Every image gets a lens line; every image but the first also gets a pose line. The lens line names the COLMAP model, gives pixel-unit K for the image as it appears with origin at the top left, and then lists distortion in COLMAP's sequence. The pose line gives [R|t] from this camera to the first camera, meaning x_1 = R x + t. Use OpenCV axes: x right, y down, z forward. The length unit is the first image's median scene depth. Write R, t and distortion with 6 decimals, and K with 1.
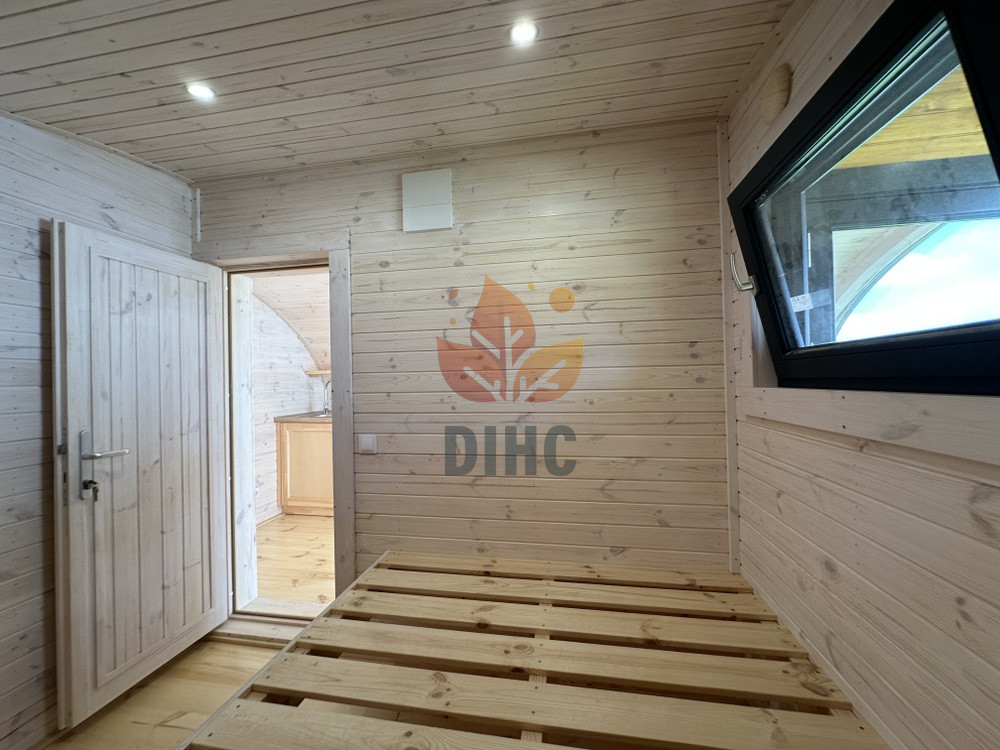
lens RADIAL K [[398.7, 0, 500.4], [0, 398.7, 373.7], [0, 0, 1]] dist [-0.002879, 0.000653]
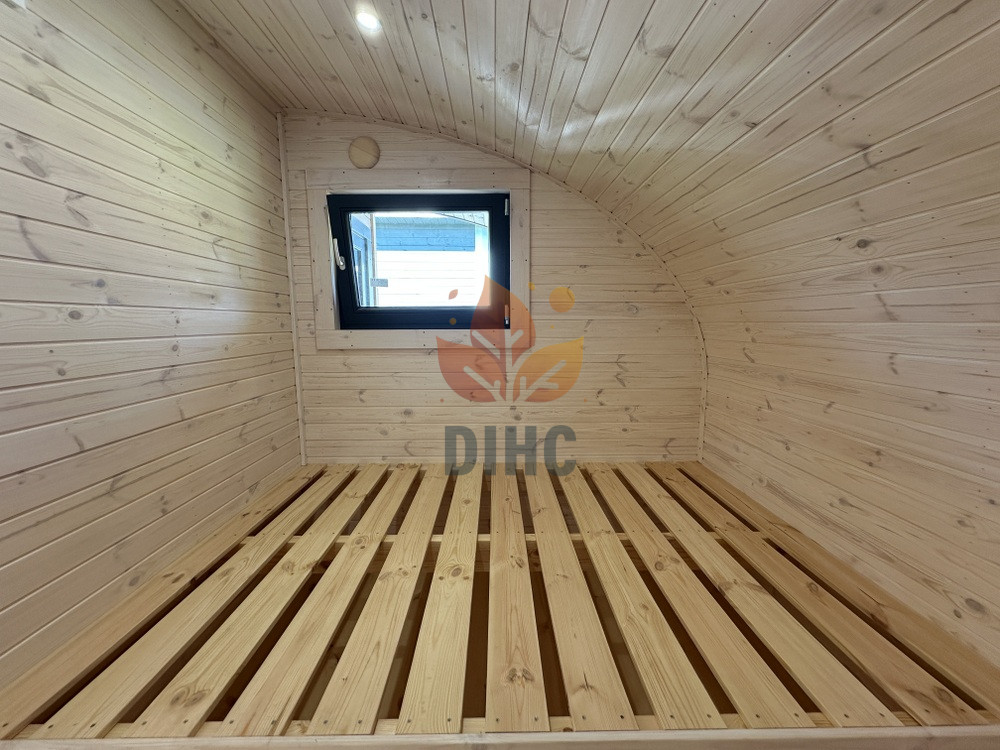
lens RADIAL K [[398.7, 0, 500.4], [0, 398.7, 373.7], [0, 0, 1]] dist [-0.002879, 0.000653]
pose [[-0.193212, -0.105544, 0.975464, -0.821749], [-0.007498, 0.994327, 0.106100, 0.027798], [-0.981128, 0.013186, -0.192907, 0.559525]]
